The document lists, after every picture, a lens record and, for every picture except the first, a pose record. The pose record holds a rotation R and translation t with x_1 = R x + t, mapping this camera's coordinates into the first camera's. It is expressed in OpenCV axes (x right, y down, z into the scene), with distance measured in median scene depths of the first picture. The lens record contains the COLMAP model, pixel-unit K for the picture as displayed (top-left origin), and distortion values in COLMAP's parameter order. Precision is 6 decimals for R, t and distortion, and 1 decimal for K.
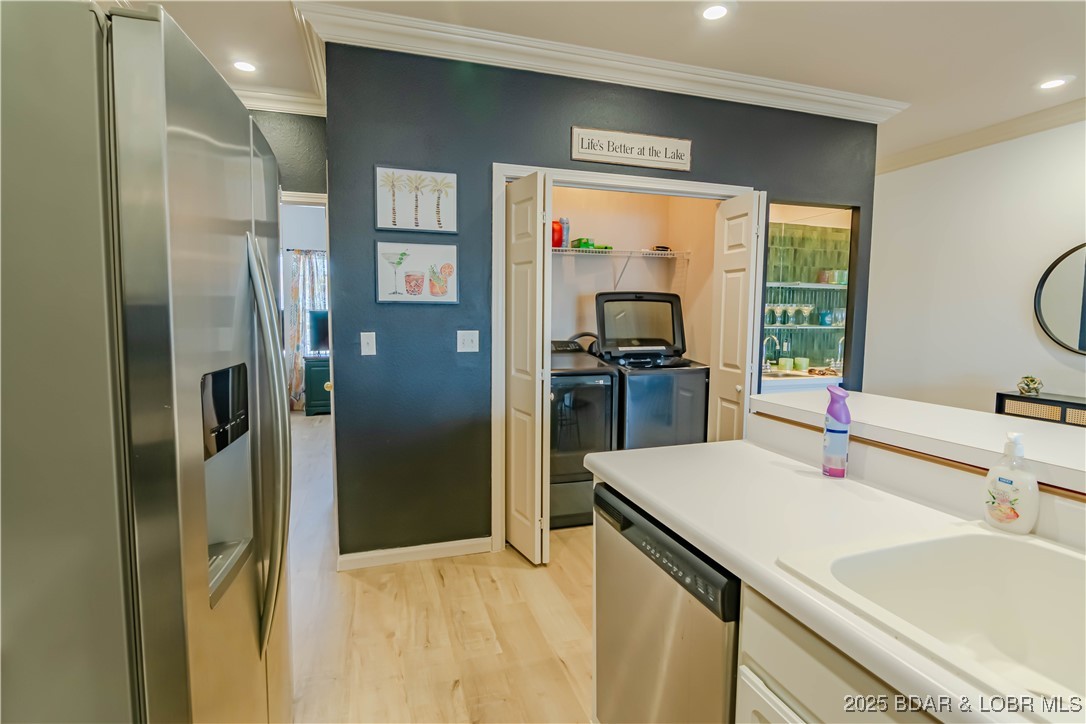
lens RADIAL K [[523.0, 0, 543.8], [0, 523.0, 367.7], [0, 0, 1]] dist [-0.005403, -0.005877]
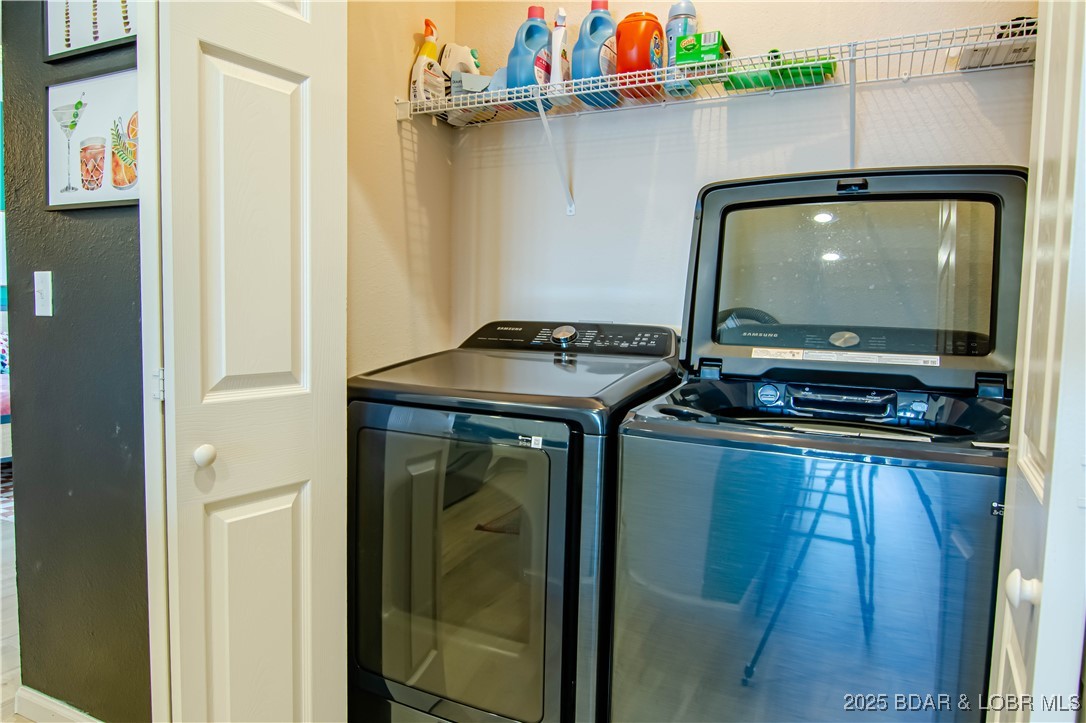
lens RADIAL K [[688.7, 0, 544.0], [0, 688.7, 361.3], [0, 0, 1]] dist [0.000909, -0.001049]
pose [[0.719143, 0.068814, -0.691446, 0.470713], [-0.095739, 0.995406, -0.000509, -0.025064], [0.688235, 0.066565, 0.722428, 0.834036]]
